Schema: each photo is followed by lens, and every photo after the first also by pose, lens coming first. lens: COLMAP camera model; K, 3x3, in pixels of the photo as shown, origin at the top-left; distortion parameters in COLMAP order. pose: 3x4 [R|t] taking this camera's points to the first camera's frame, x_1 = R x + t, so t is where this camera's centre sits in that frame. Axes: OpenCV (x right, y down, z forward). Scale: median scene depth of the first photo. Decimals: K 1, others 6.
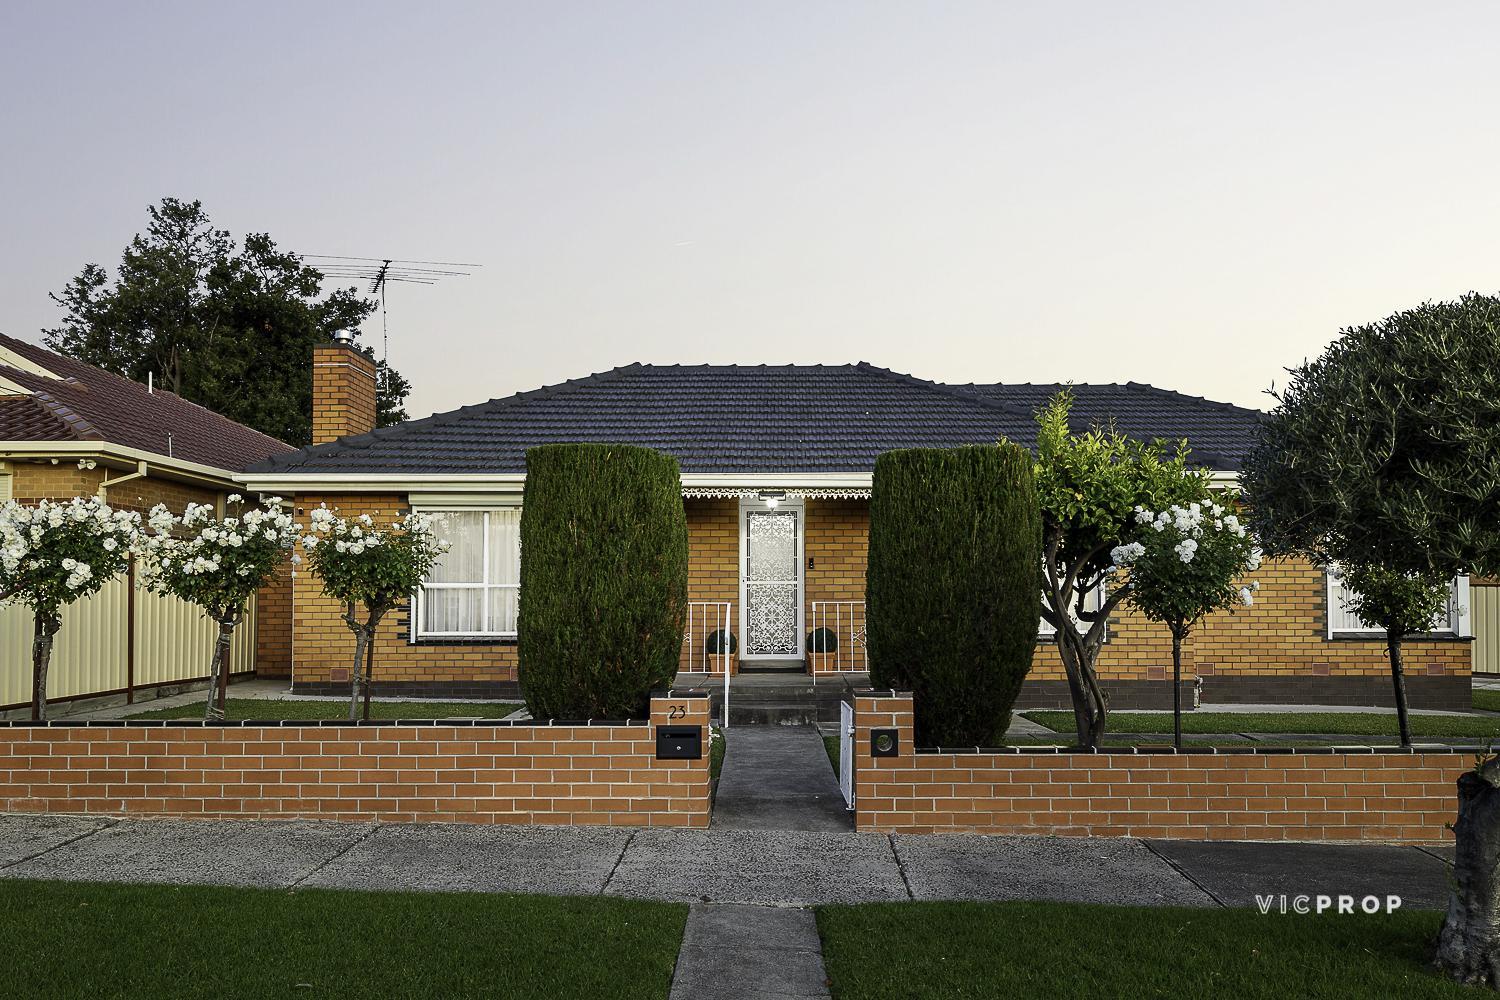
lens RADIAL K [[1233.2, 0, 750.0], [0, 1233.2, 500.0], [0, 0, 1]] dist [0.005706, -0.004495]
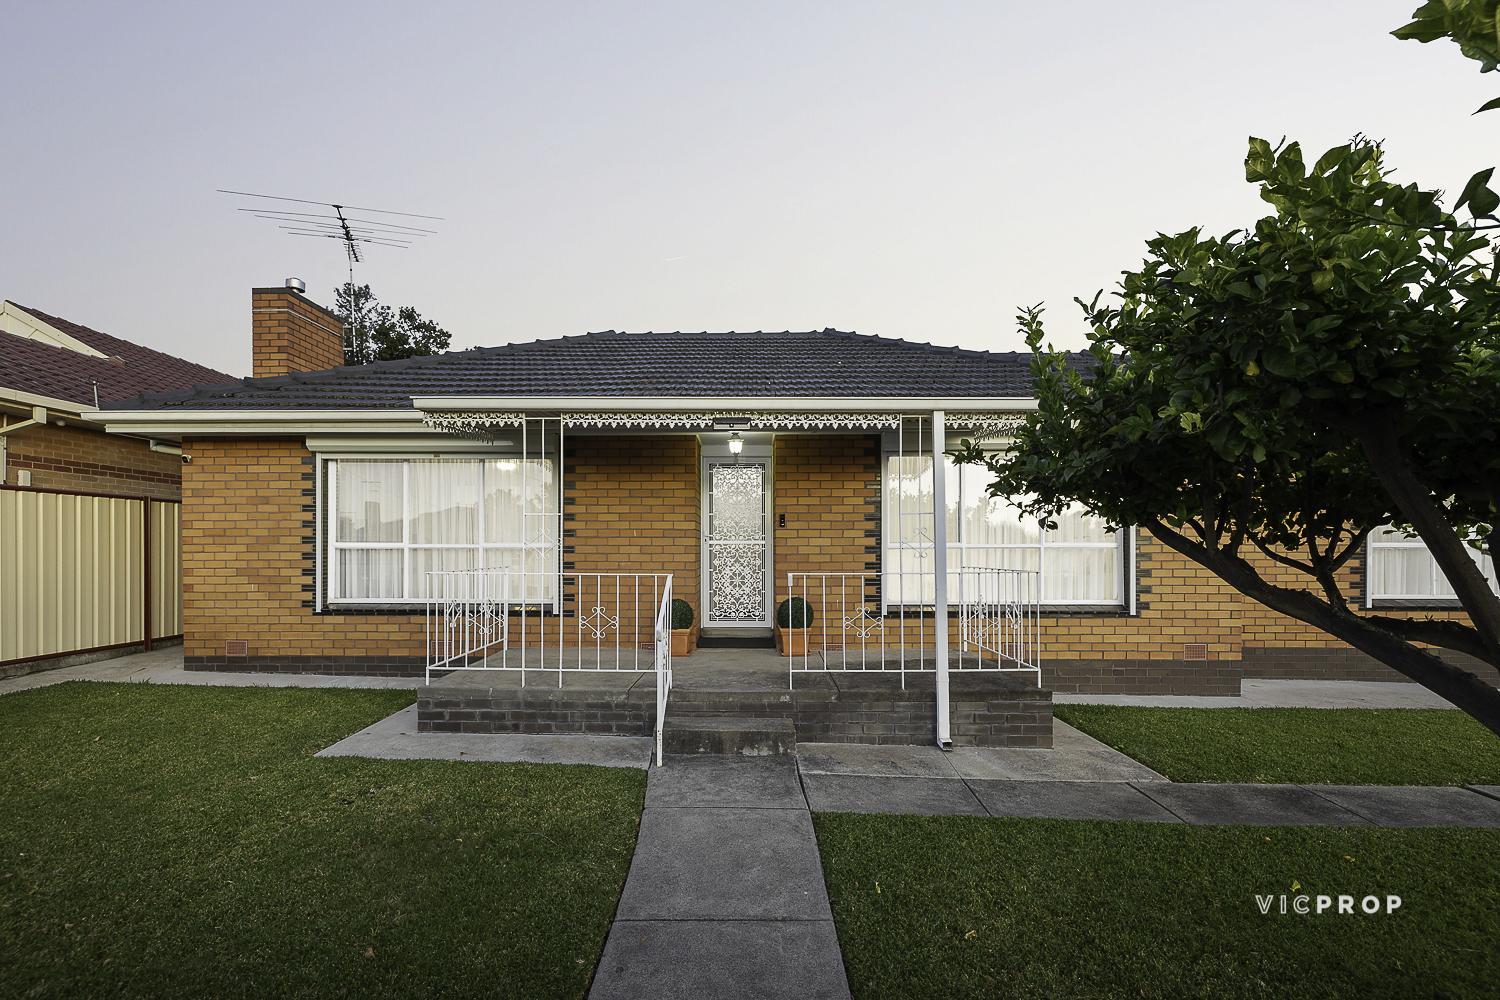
lens RADIAL K [[648.8, 0, 713.9], [0, 648.8, 532.1], [0, 0, 1]] dist [-0.000776, 0.000096]
pose [[0.999380, 0.001680, -0.035171, 0.017467], [0.000494, 0.998093, 0.061720, 0.030302], [0.035207, -0.061699, 0.997474, 0.526417]]
